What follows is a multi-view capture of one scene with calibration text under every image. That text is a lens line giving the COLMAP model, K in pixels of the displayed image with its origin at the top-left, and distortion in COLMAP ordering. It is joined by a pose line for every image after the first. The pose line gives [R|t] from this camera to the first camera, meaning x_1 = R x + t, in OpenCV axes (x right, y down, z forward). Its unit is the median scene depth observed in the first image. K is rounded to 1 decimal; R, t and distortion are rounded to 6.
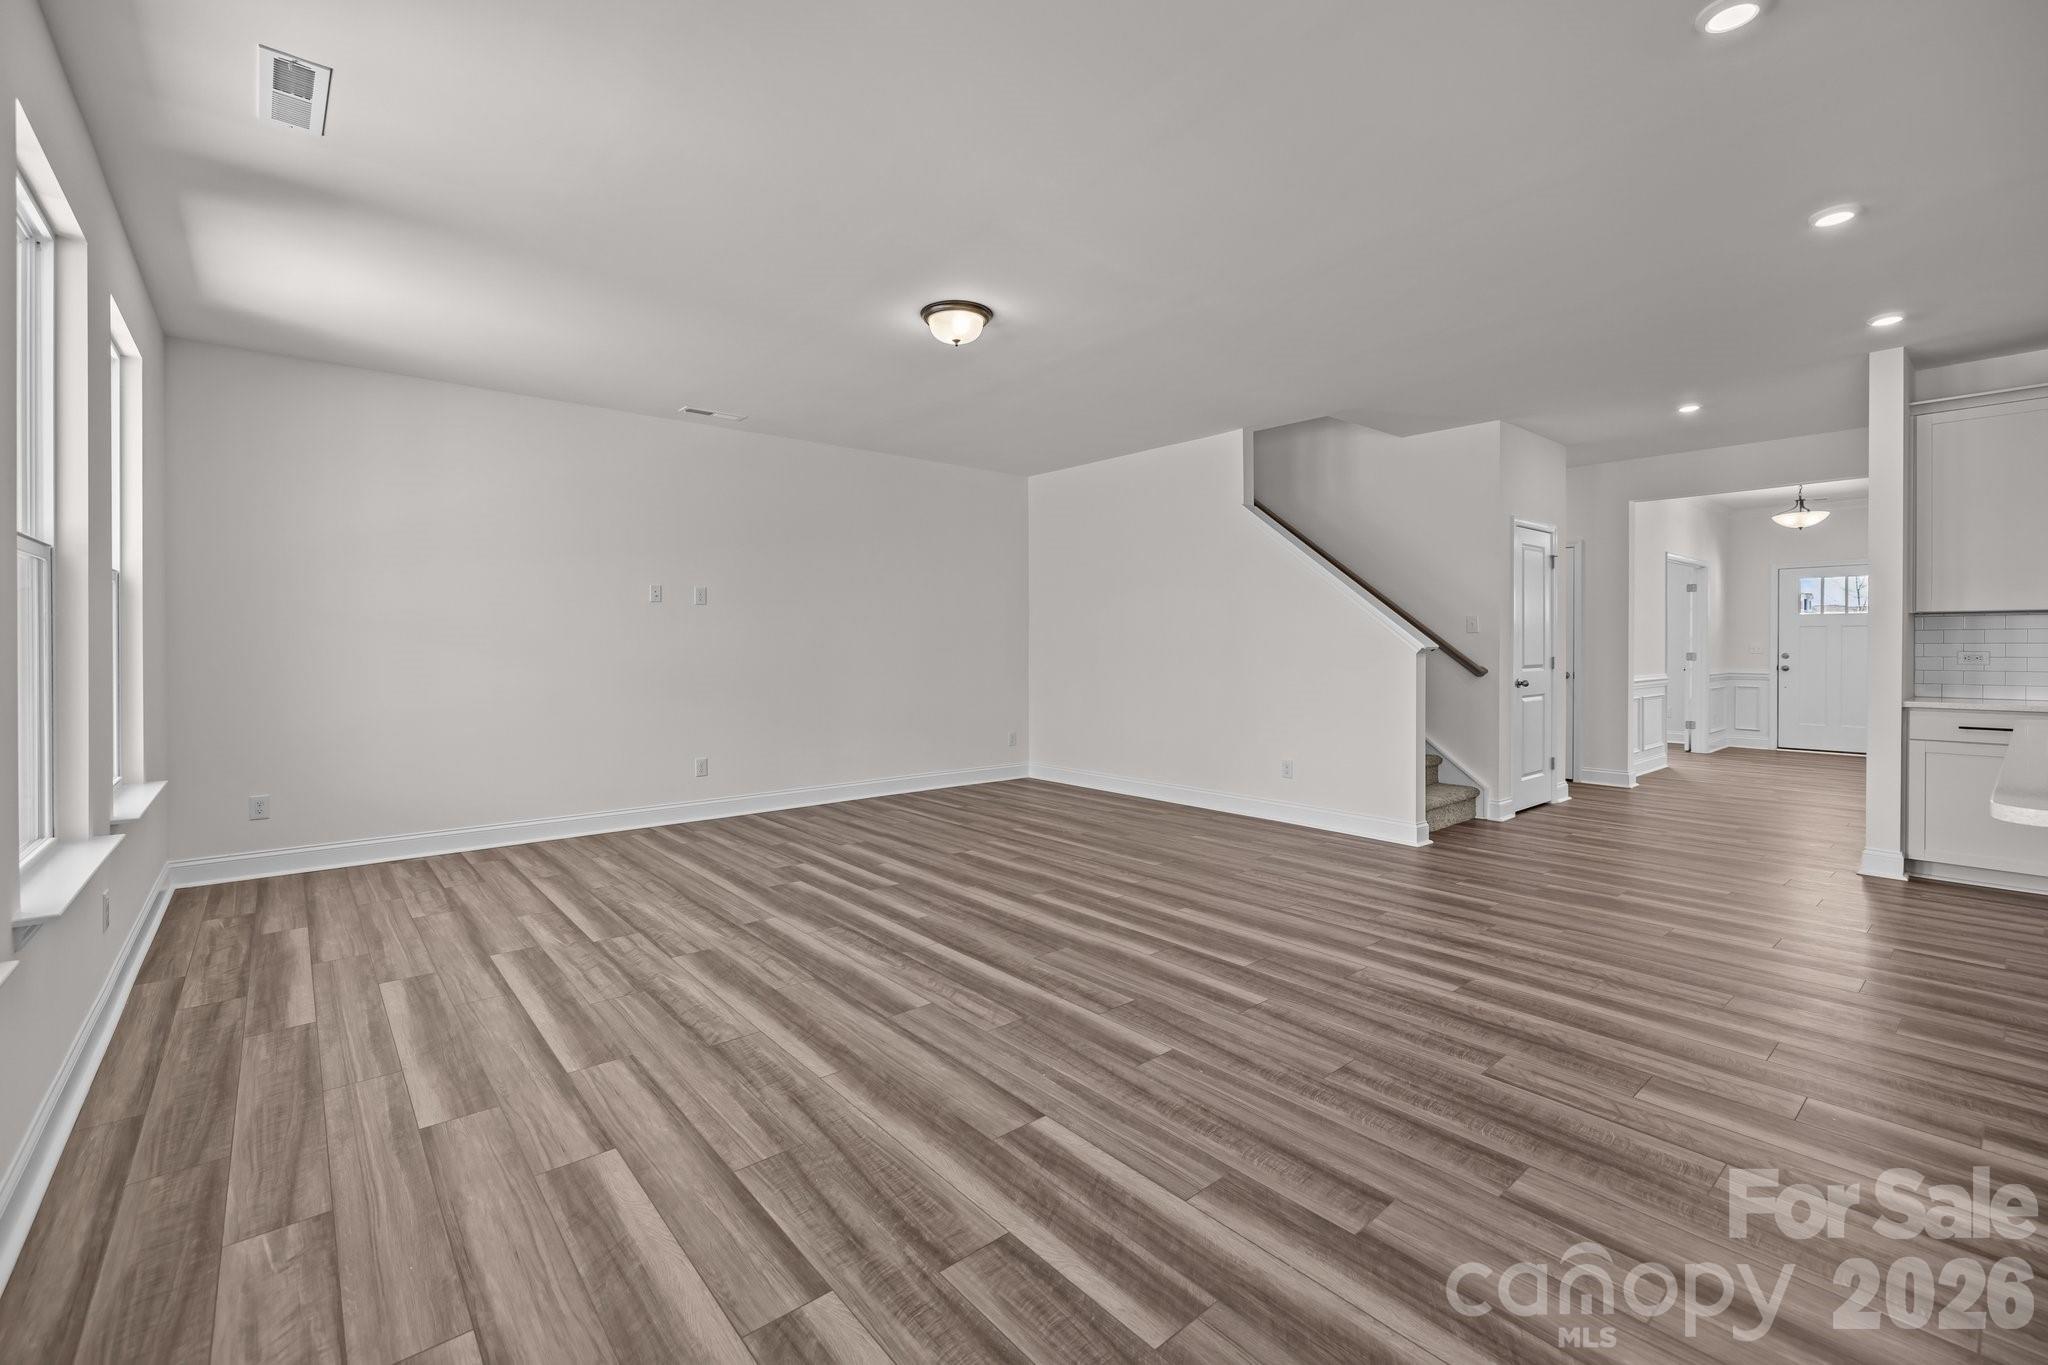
lens RADIAL K [[864.4, 0, 986.0], [0, 864.4, 647.7], [0, 0, 1]] dist [0.001846, 0.000395]
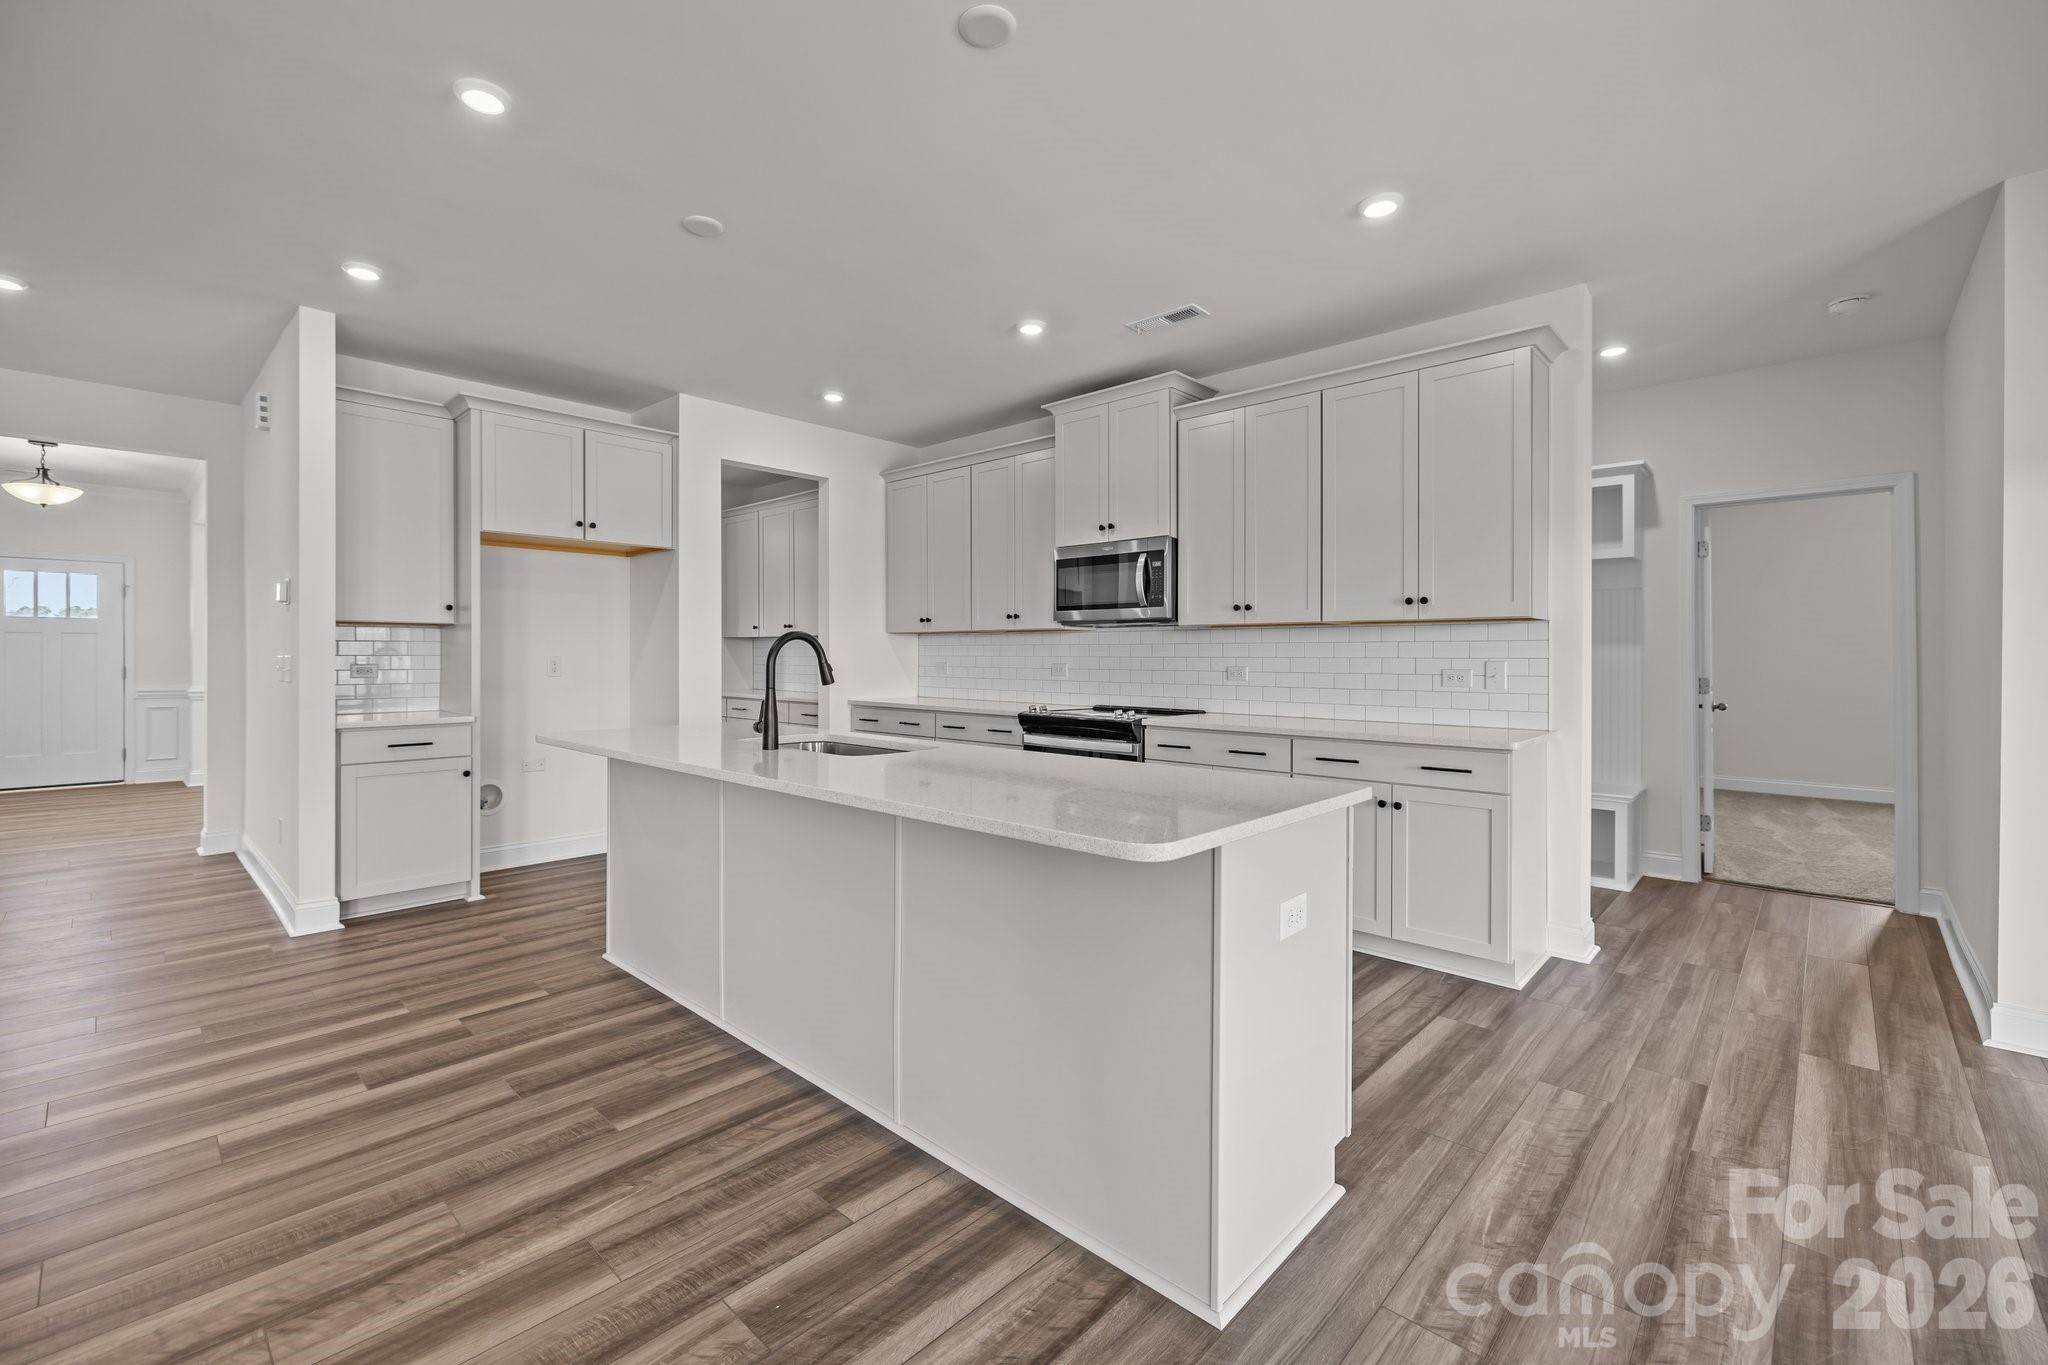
lens RADIAL K [[862.3, 0, 1018.4], [0, 862.3, 657.6], [0, 0, 1]] dist [-0.000380, -0.000082]
pose [[-0.133816, -0.000492, 0.991006, 0.168412], [0.001404, 0.999999, 0.000687, -0.003937], [-0.991005, 0.001484, -0.133815, 0.659280]]
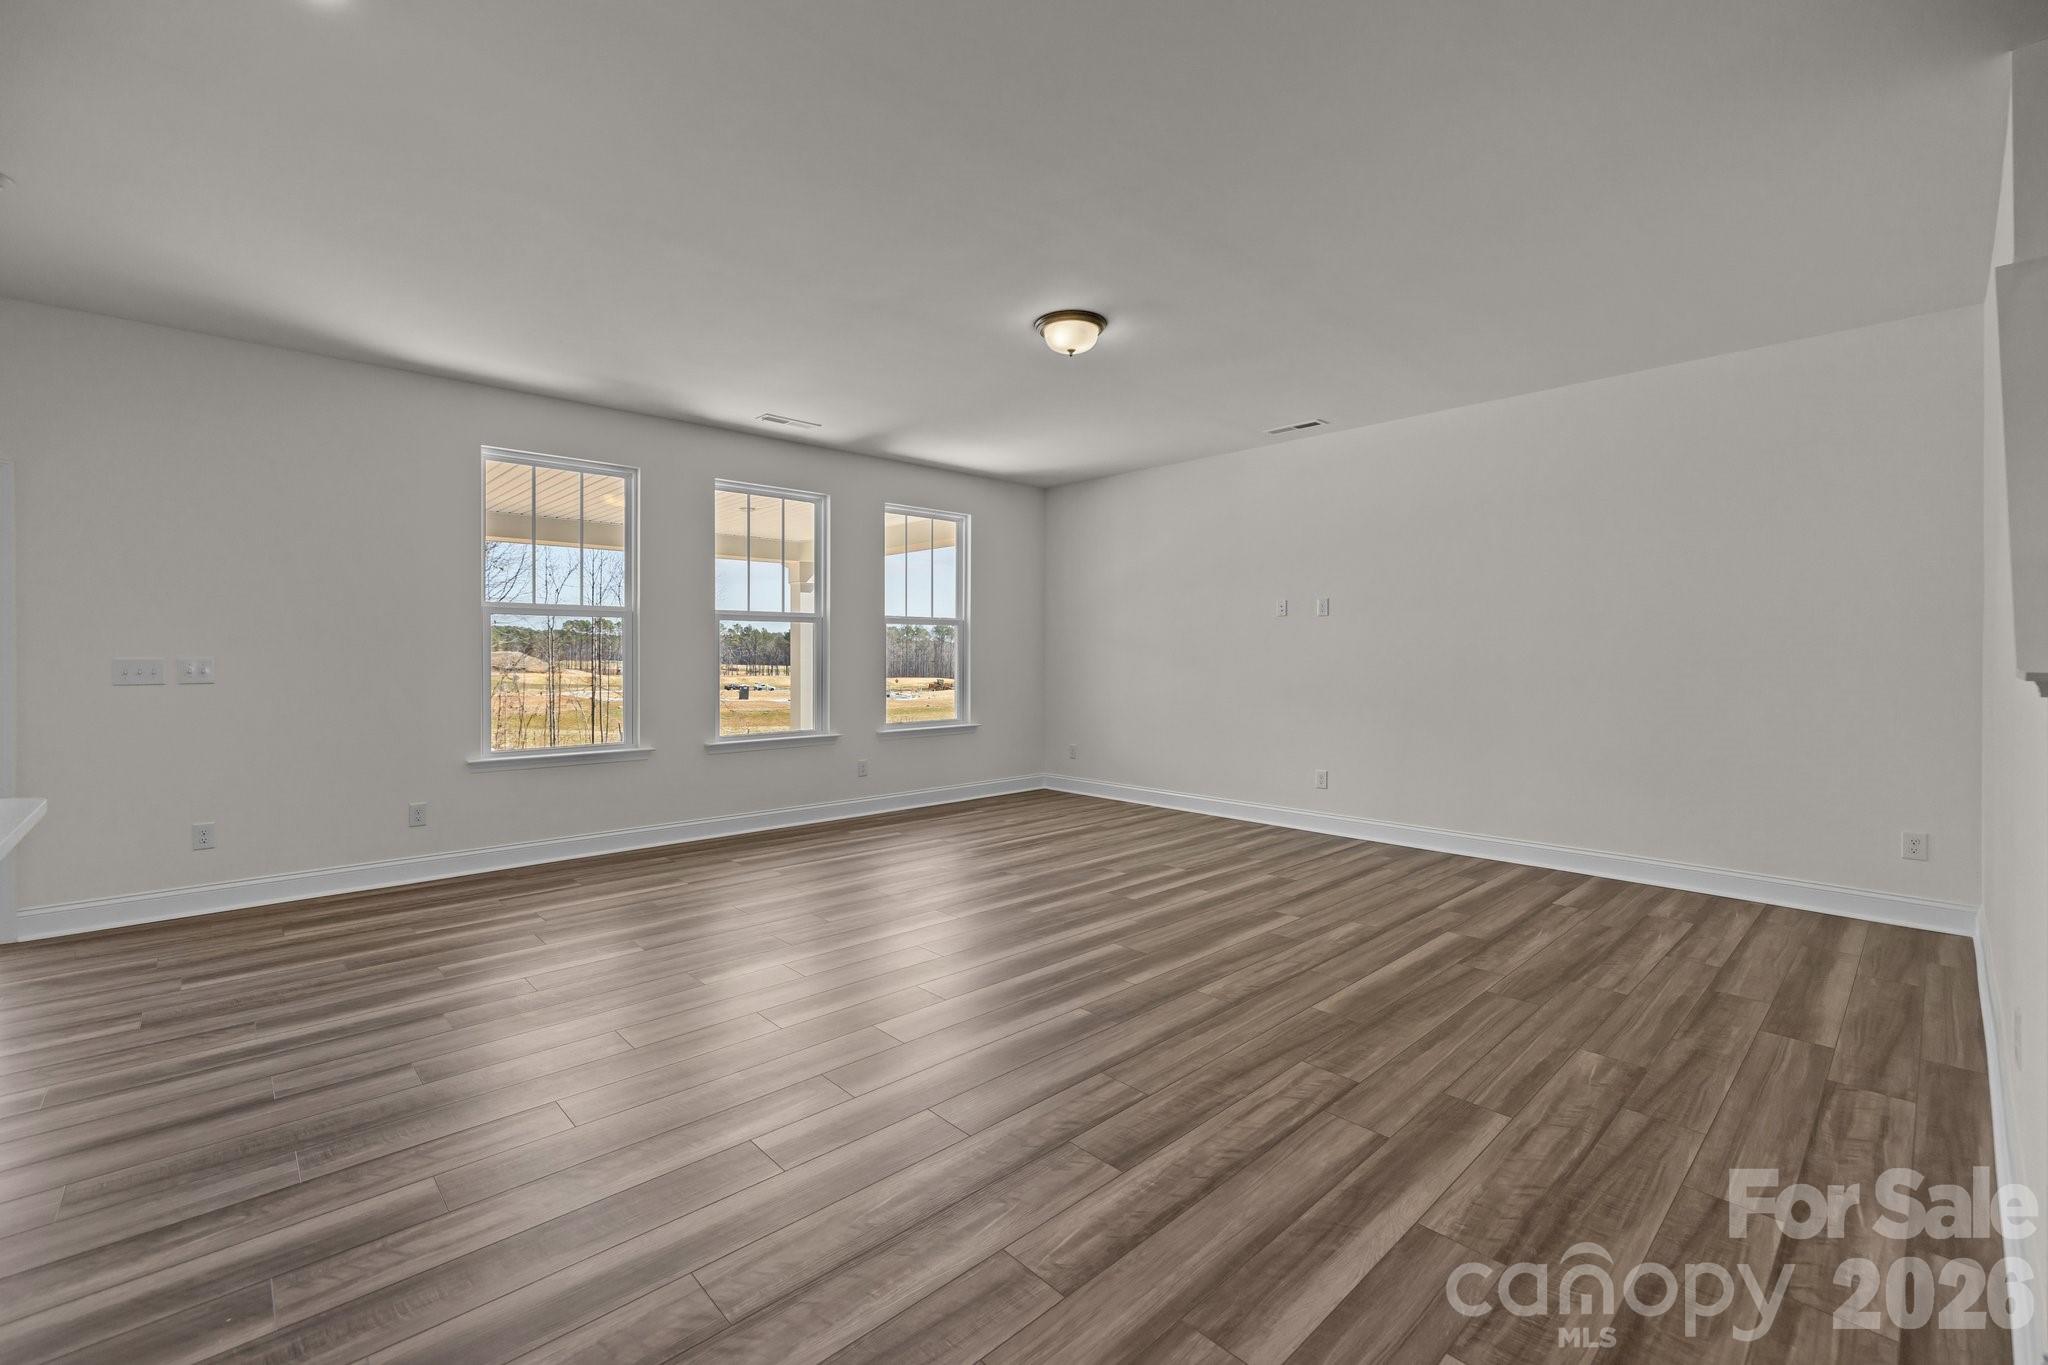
lens RADIAL K [[862.3, 0, 1018.4], [0, 862.3, 657.6], [0, 0, 1]] dist [-0.000380, -0.000082]
pose [[0.066026, 0.003000, -0.997813, 1.273616], [-0.005552, 0.999981, 0.002639, -0.005212], [0.997802, 0.005366, 0.066042, 1.180522]]
